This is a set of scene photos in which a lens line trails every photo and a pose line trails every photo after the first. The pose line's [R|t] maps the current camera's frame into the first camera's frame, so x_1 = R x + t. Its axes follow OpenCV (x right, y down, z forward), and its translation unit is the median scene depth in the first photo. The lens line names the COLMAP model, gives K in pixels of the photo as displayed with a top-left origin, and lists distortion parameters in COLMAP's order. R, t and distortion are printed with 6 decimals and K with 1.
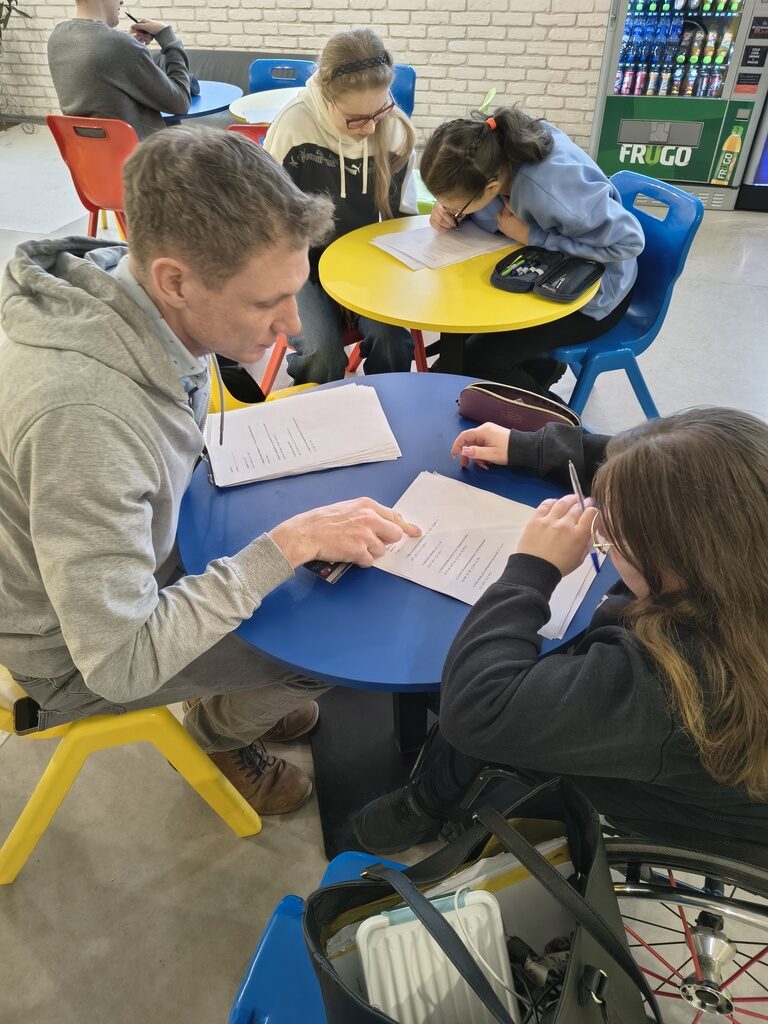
lens RADIAL K [[702.5, 0, 376.5], [0, 702.5, 513.4], [0, 0, 1]] dist [0.027396, -0.023488]
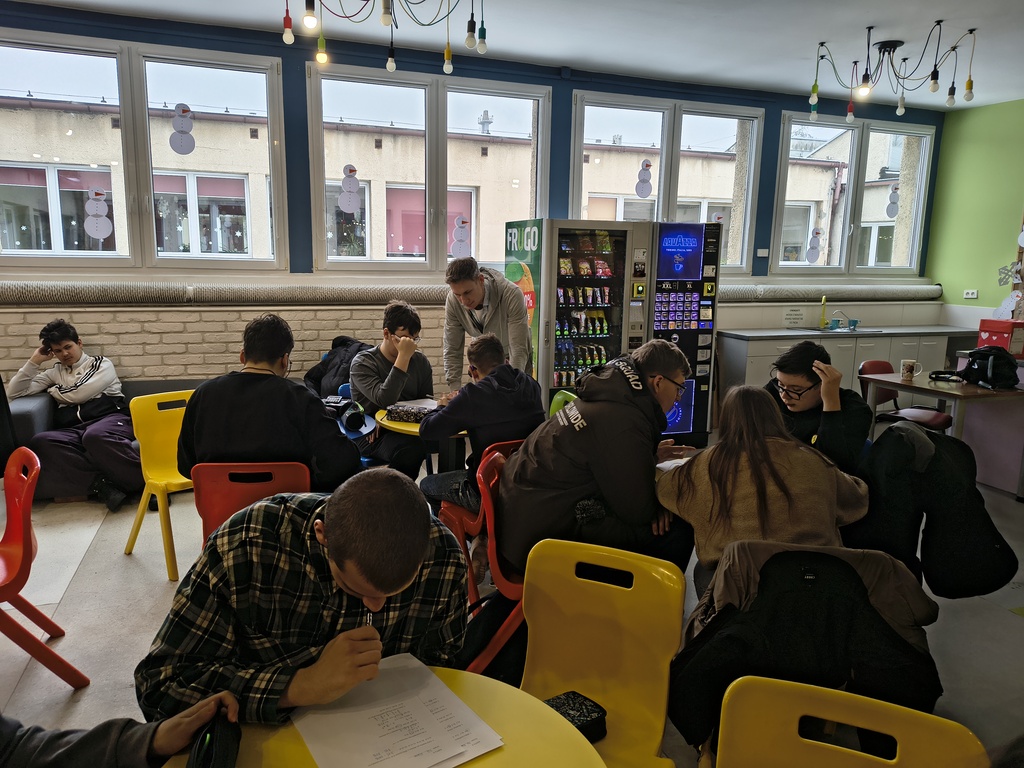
lens RADIAL K [[702.5, 0, 494.8], [0, 702.5, 385.8], [0, 0, 1]] dist [0.027396, -0.023488]
pose [[0.790081, -0.069829, 0.609013, -0.551526], [0.375480, 0.840432, -0.390753, -0.121542], [-0.484548, 0.537399, 0.690229, 0.143673]]
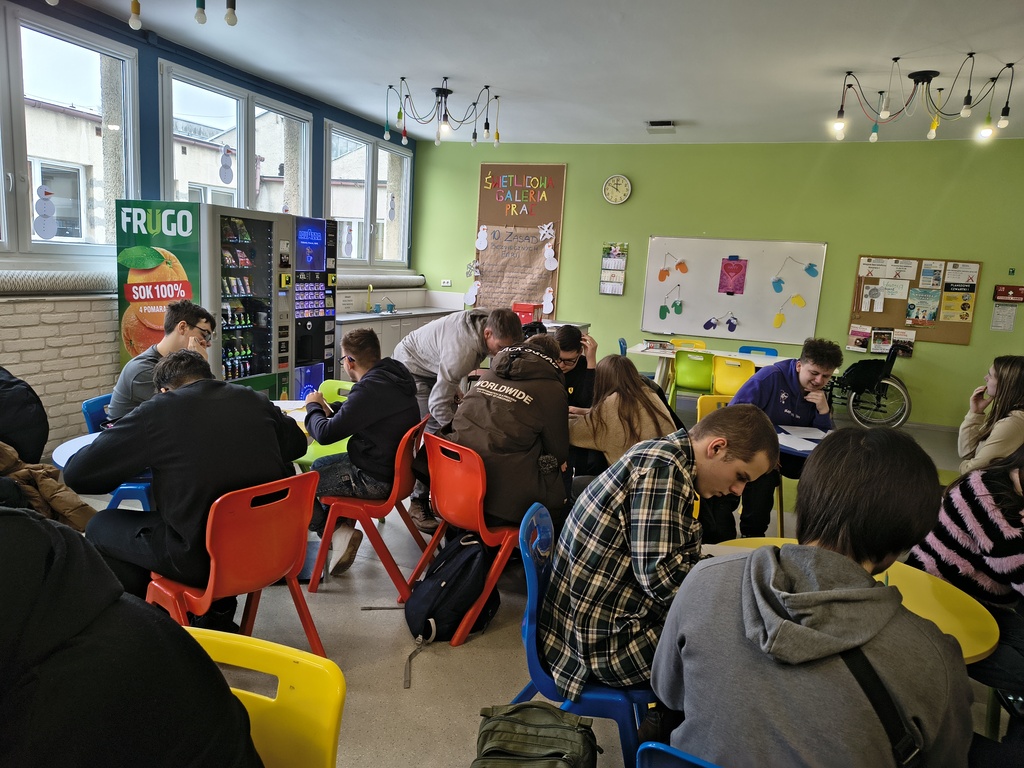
lens RADIAL K [[702.5, 0, 508.4], [0, 702.5, 386.3], [0, 0, 1]] dist [0.027396, -0.023488]
pose [[0.042083, -0.141315, 0.989070, -0.890316], [0.611411, 0.786585, 0.086370, -0.379887], [-0.790193, 0.601094, 0.119503, 0.446890]]
